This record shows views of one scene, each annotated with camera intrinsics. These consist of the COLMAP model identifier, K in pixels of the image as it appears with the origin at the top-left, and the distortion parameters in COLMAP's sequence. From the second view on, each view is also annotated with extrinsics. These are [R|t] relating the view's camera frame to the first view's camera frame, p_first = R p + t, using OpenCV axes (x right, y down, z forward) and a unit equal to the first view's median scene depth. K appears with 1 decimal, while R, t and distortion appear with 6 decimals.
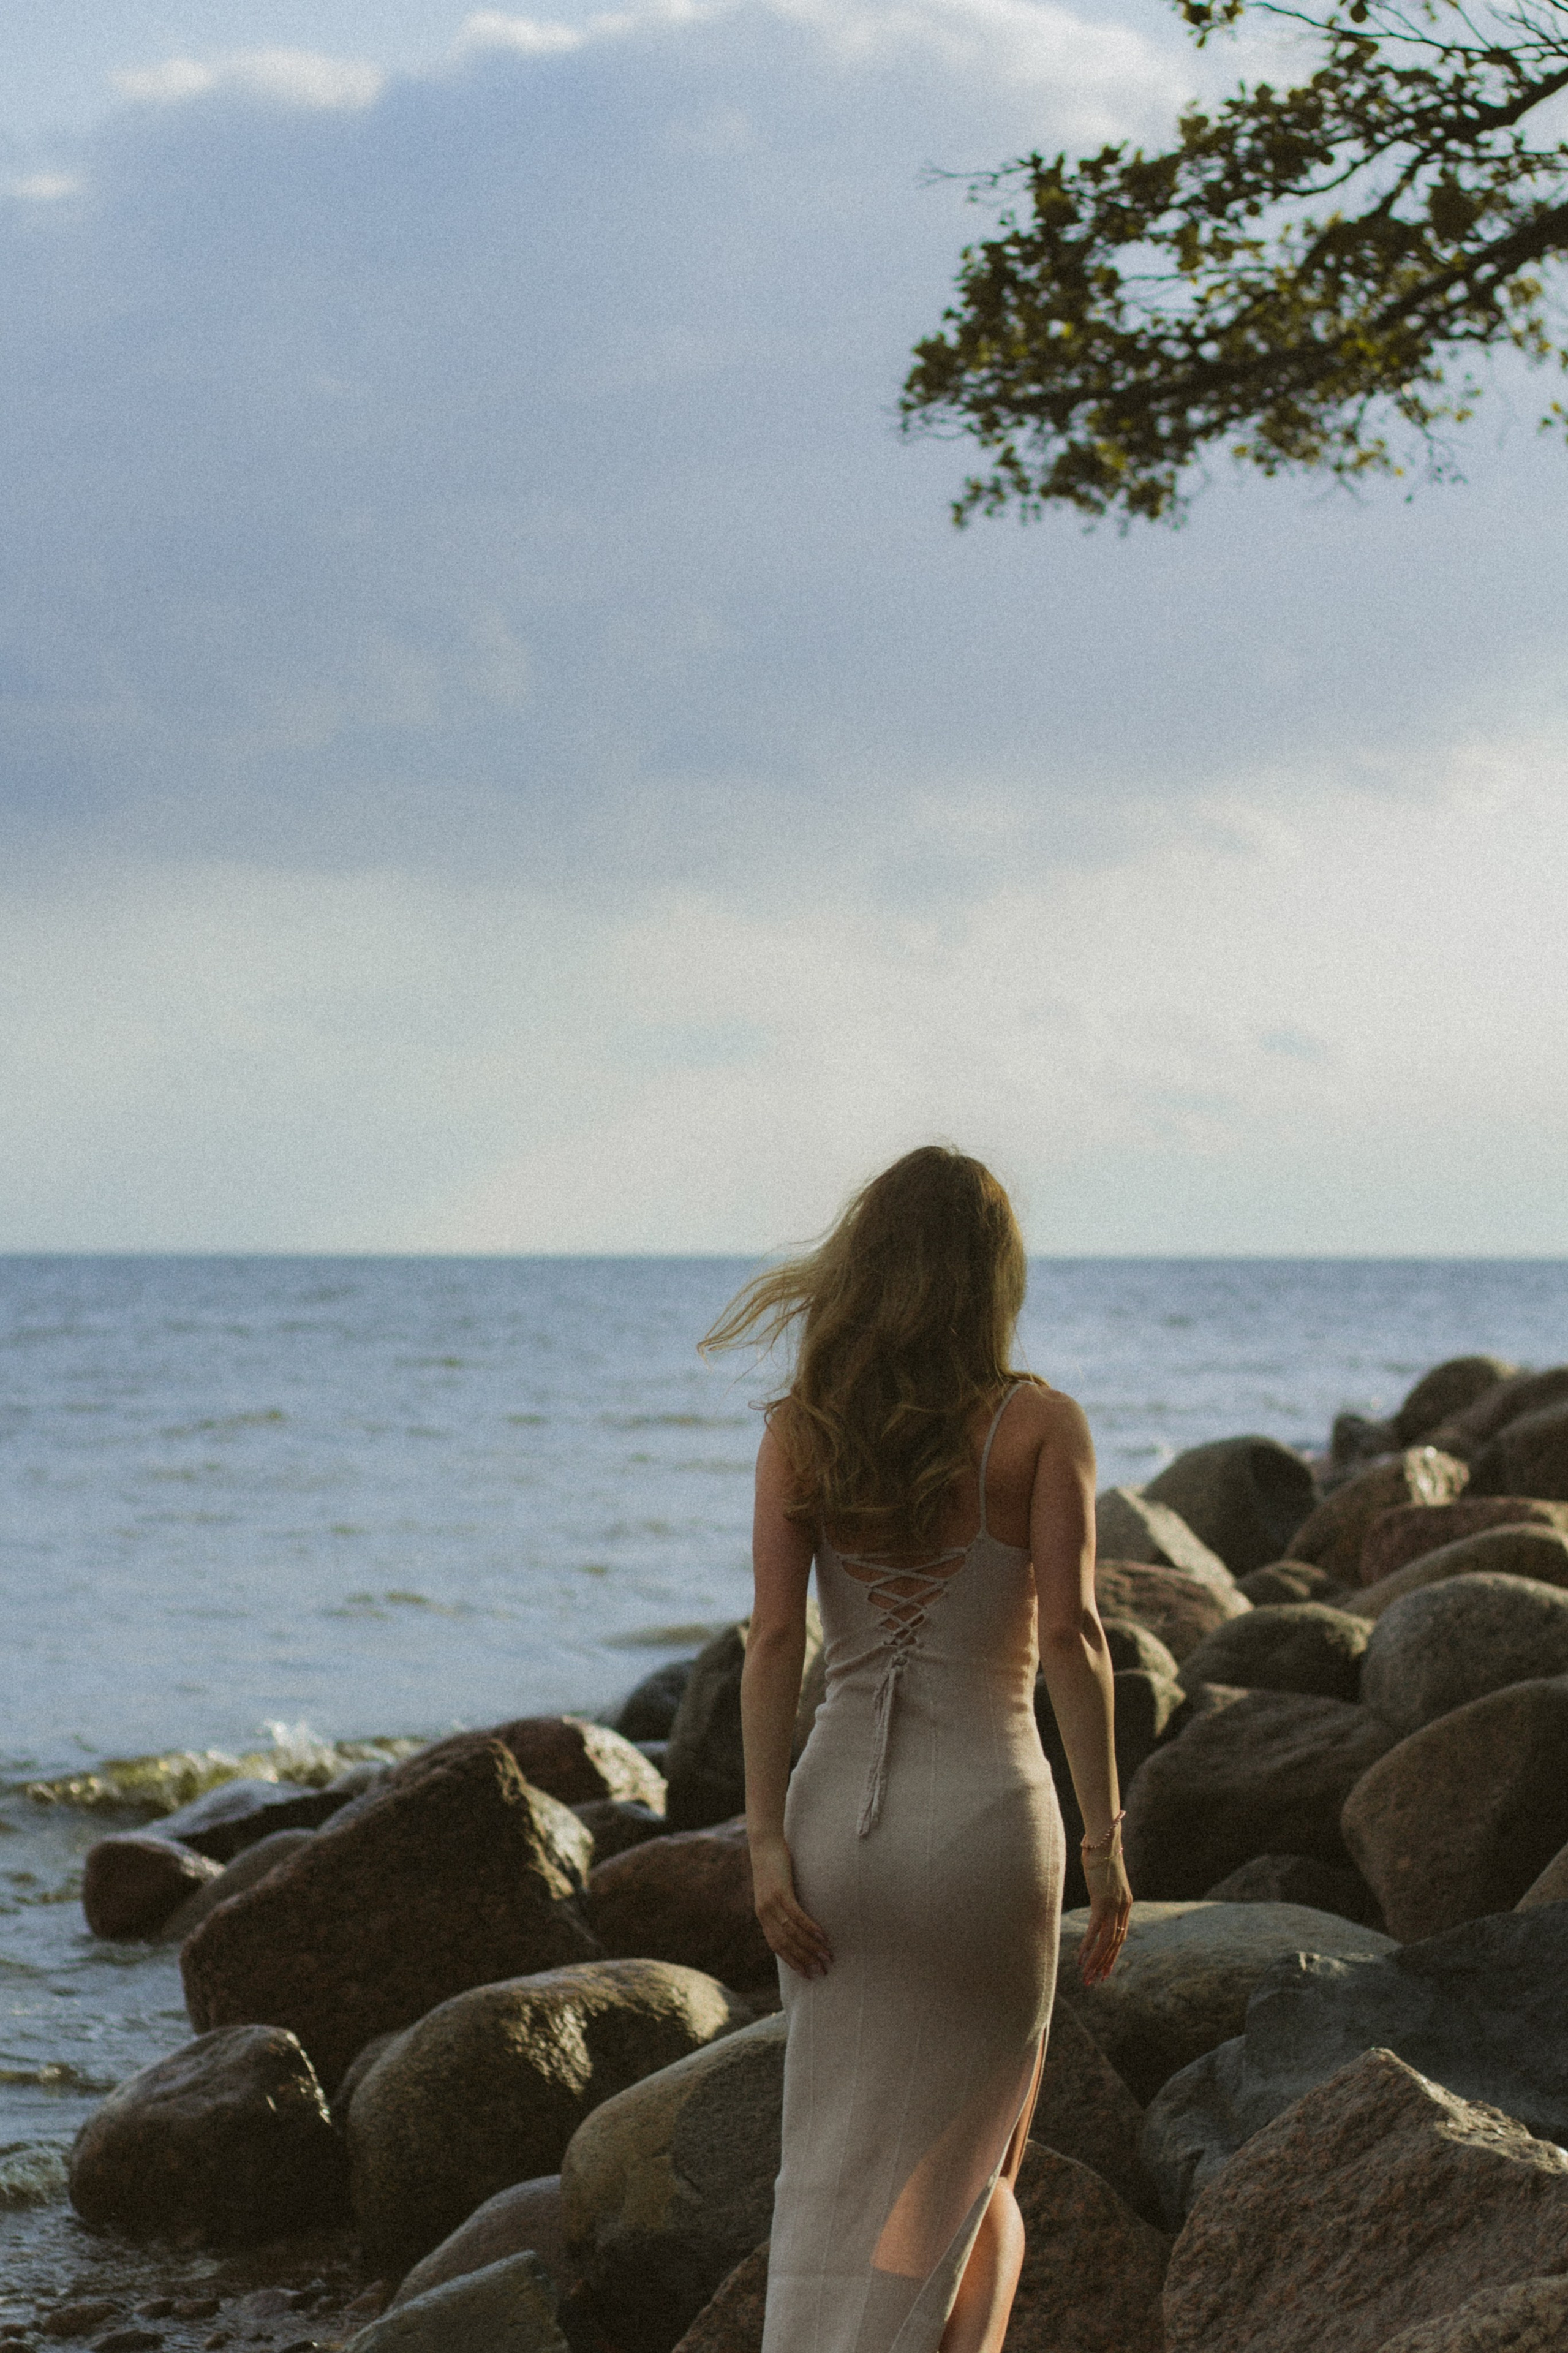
lens RADIAL K [[5537.7, 0, 783.5], [0, 5537.7, 1219.0], [0, 0, 1]] dist [-0.075624, -0.837849]
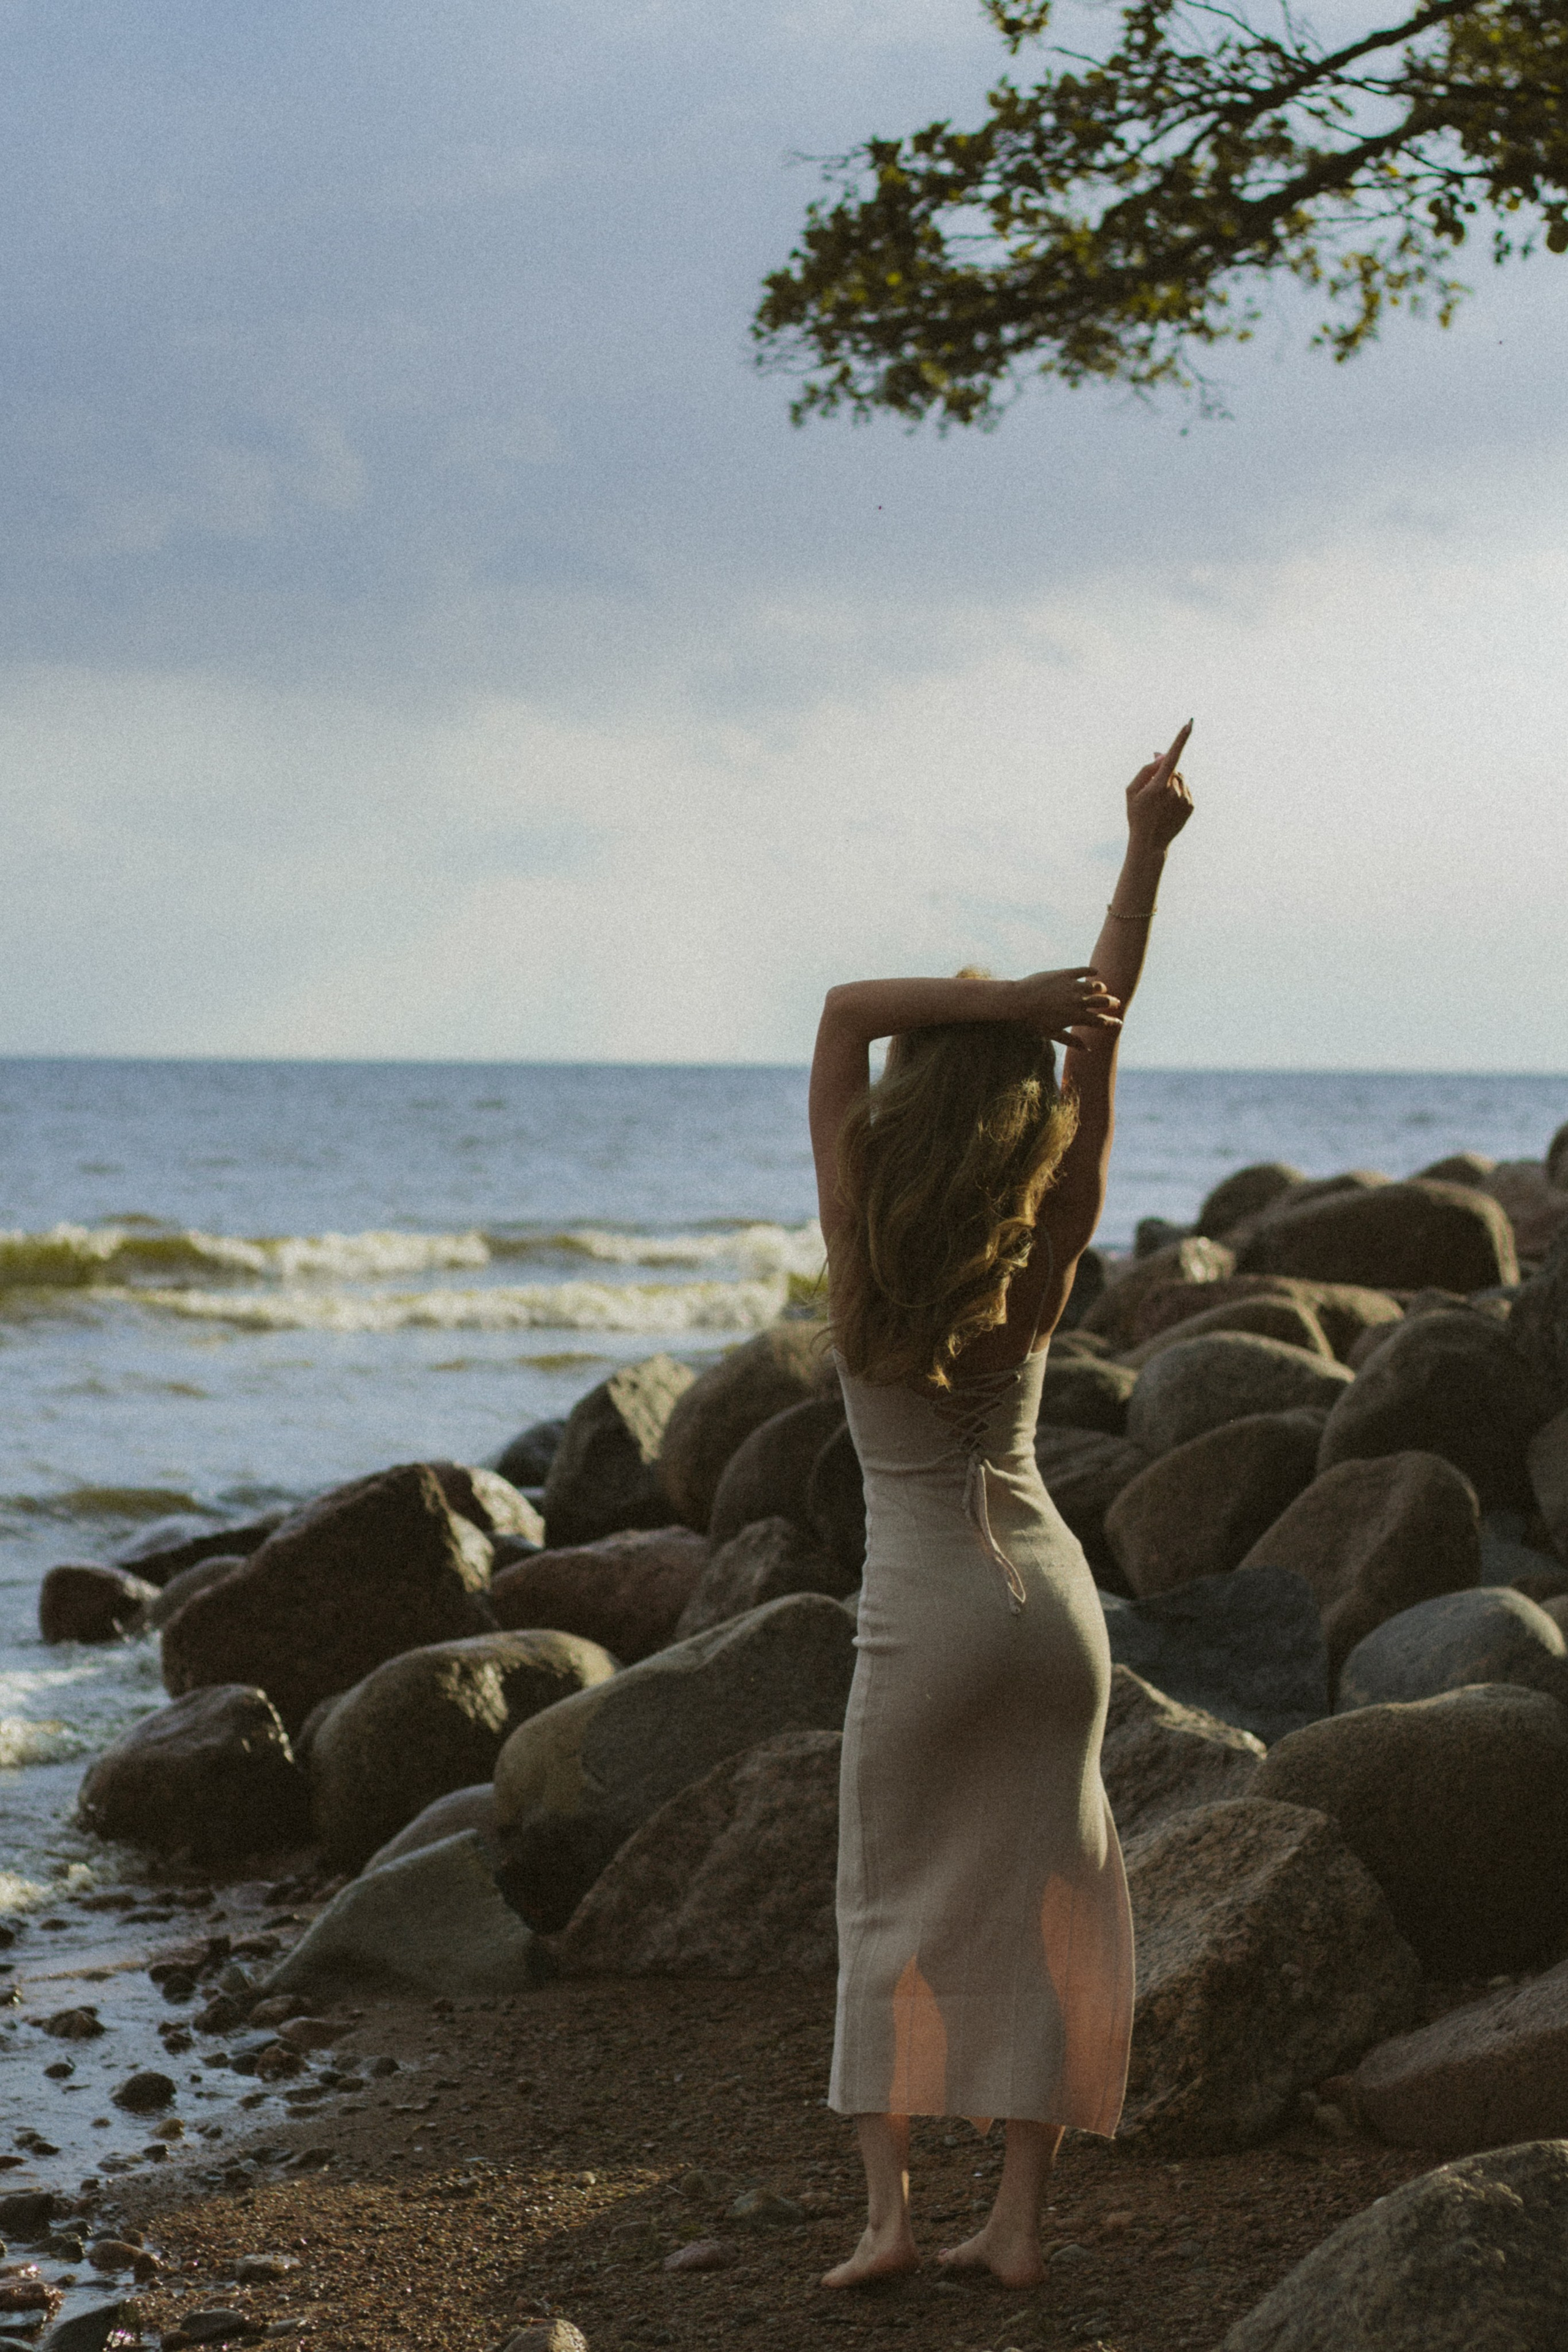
lens RADIAL K [[6032.9, 0, 784.0], [0, 6032.9, 1176.0], [0, 0, 1]] dist [-0.238757, -0.209676]
pose [[0.999406, 0.007620, 0.033615, -0.016786], [-0.008482, 0.999637, 0.025558, -0.003945], [-0.033408, -0.025828, 0.999108, -0.334478]]
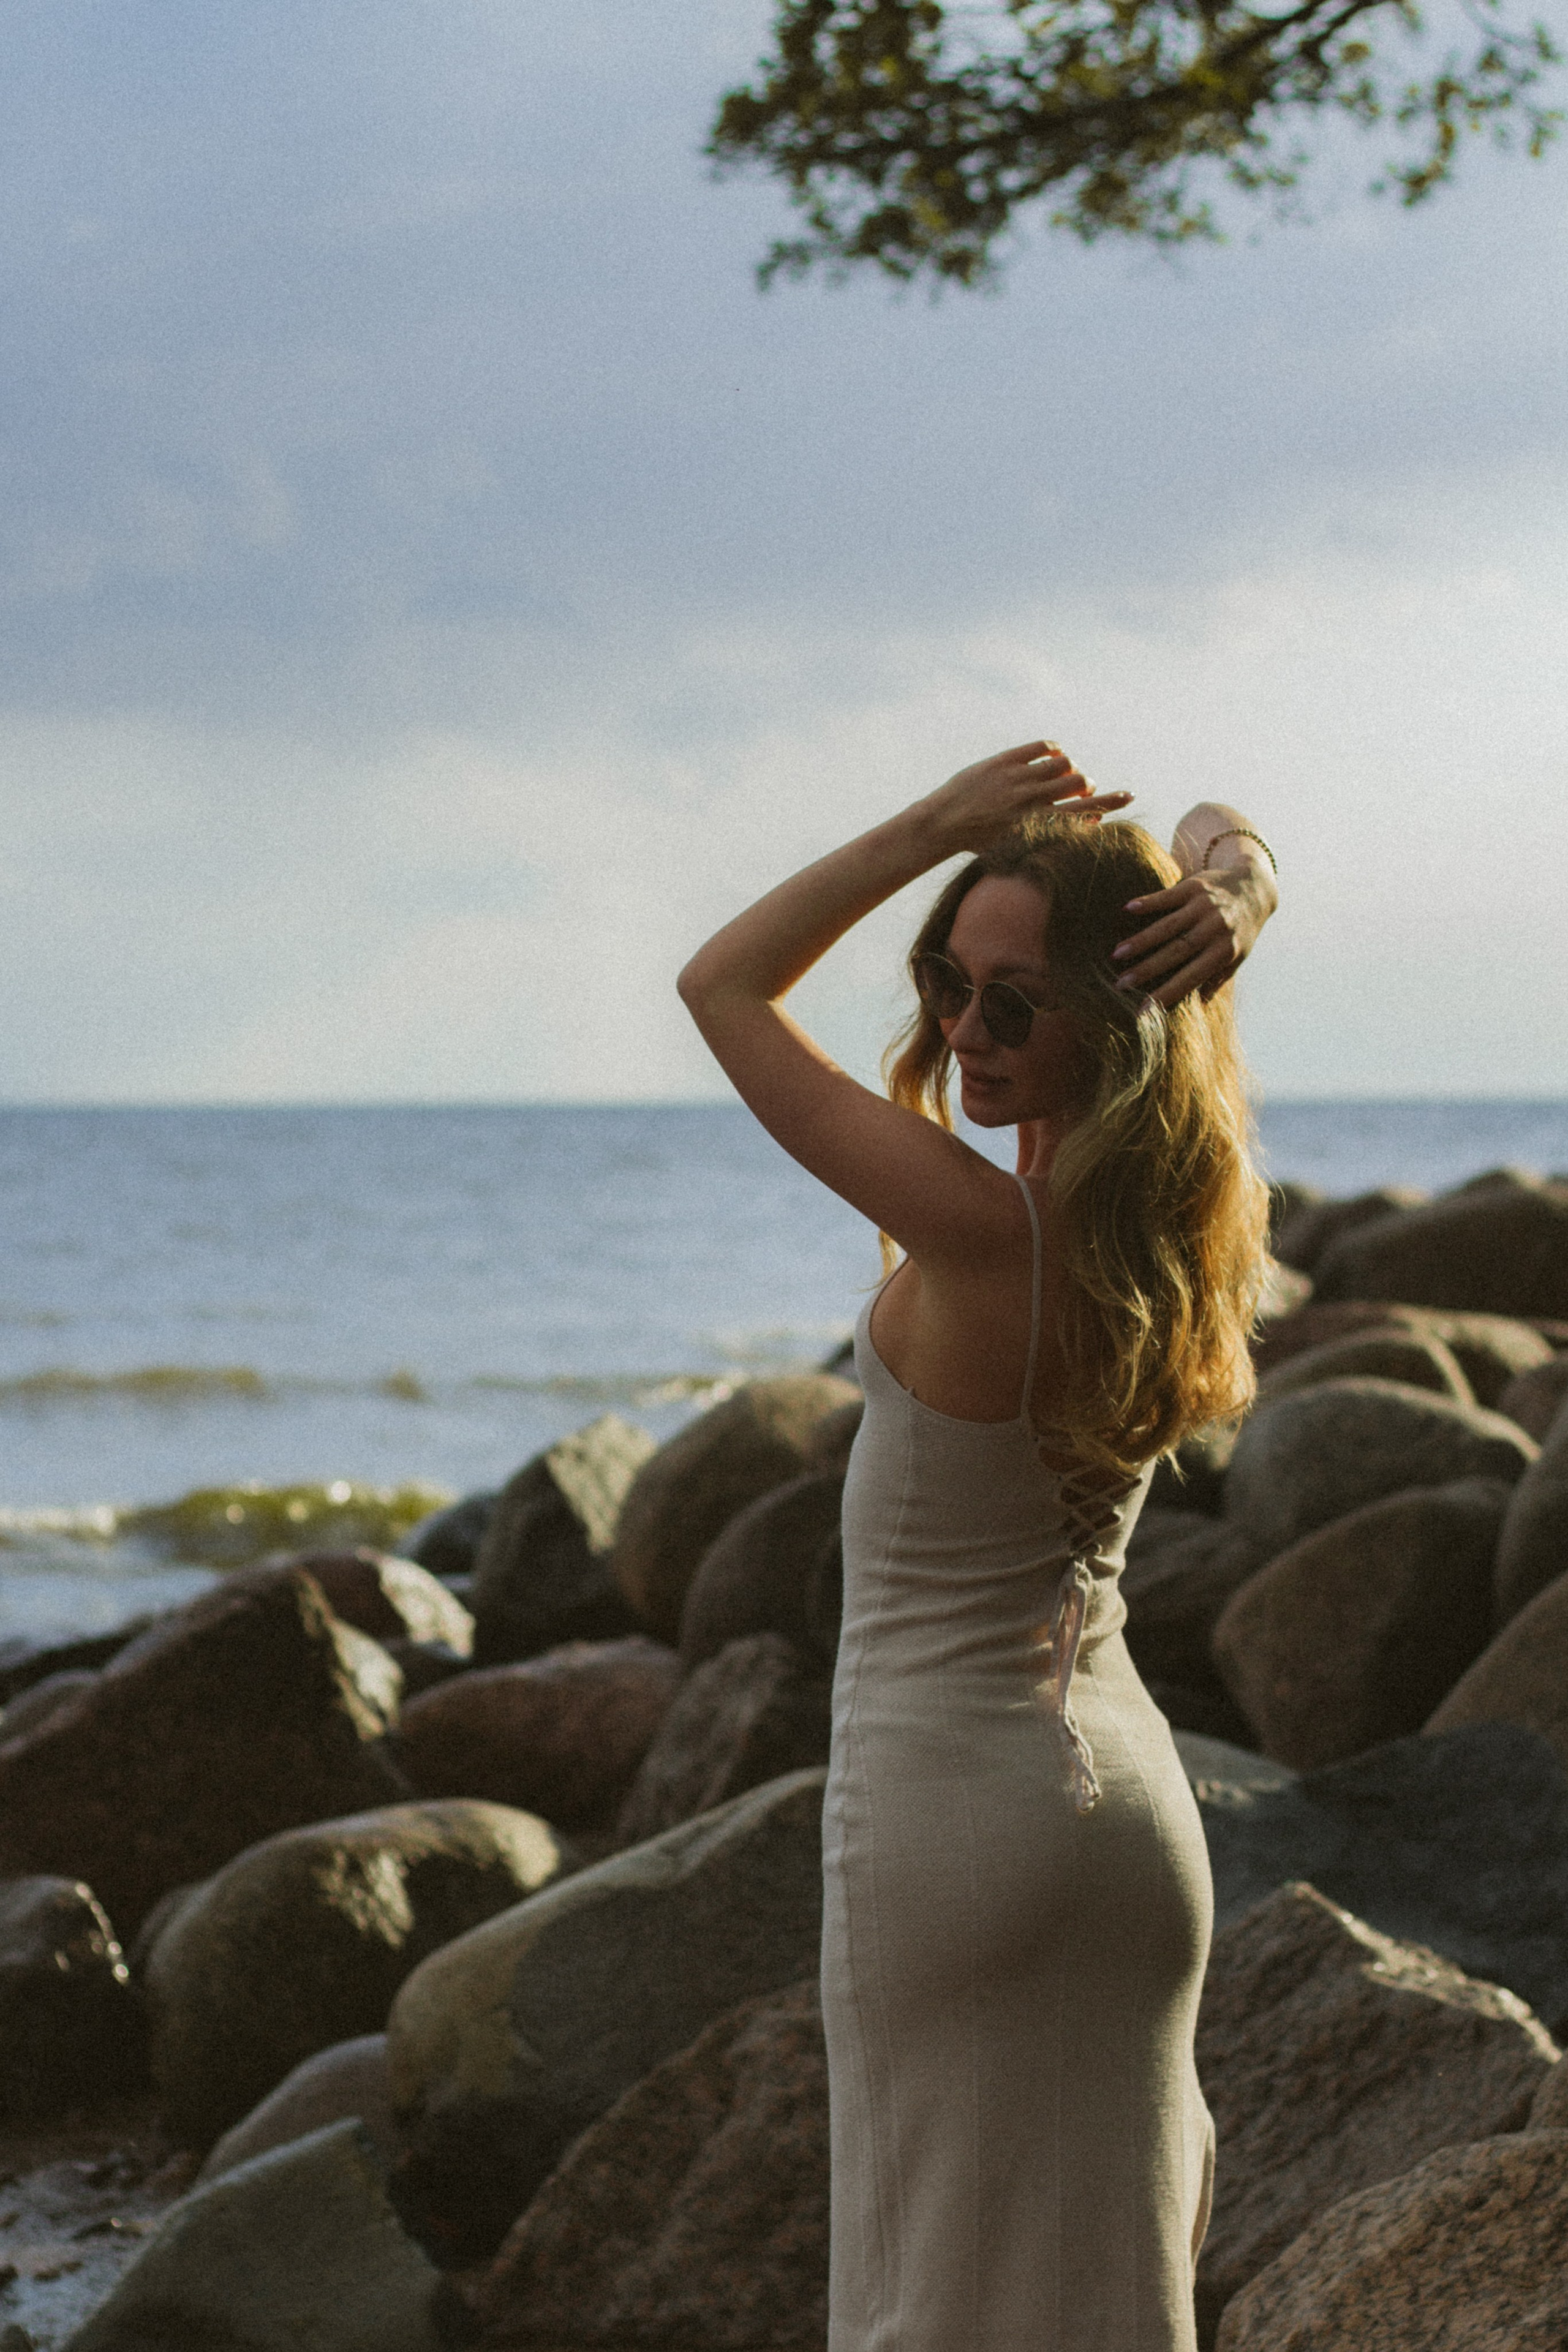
lens RADIAL K [[5535.8, 0, 783.5], [0, 5535.8, 1218.5], [0, 0, 1]] dist [-0.075624, -0.837849]
pose [[0.998957, -0.007898, 0.044974, -0.011884], [0.006769, 0.999659, 0.025210, 0.012609], [-0.045158, -0.024880, 0.998670, 0.071660]]
